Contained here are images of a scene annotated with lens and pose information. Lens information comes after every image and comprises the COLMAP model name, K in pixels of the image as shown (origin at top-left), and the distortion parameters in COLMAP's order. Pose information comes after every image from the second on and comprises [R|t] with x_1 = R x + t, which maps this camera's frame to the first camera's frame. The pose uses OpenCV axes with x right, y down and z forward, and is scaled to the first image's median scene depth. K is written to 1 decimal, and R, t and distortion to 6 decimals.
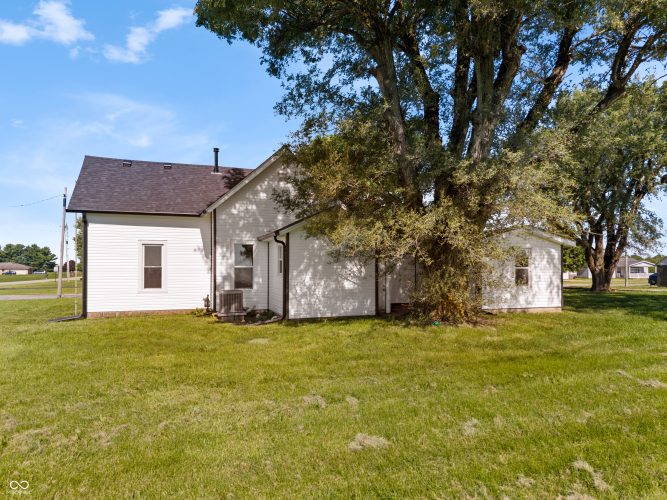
lens RADIAL K [[446.5, 0, 333.5], [0, 446.5, 250.0], [0, 0, 1]] dist [0.011791, -0.008148]
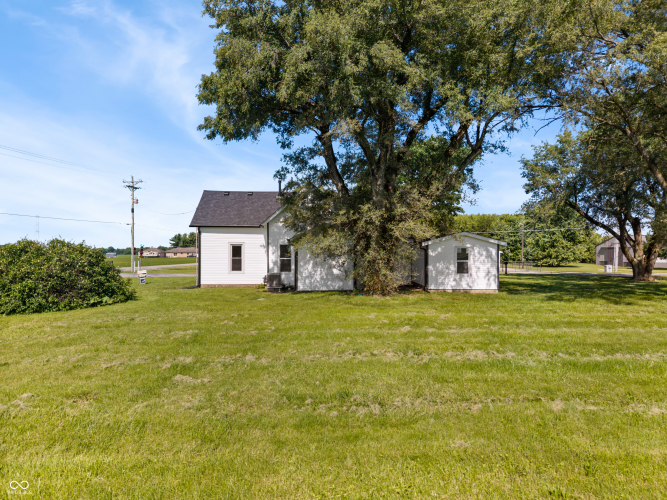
lens RADIAL K [[446.5, 0, 333.5], [0, 446.5, 250.0], [0, 0, 1]] dist [0.011791, -0.008148]
pose [[0.942499, 0.002260, -0.334201, 0.503681], [0.010288, 0.999307, 0.035771, -0.049786], [0.334050, -0.037153, 0.941823, -0.452876]]
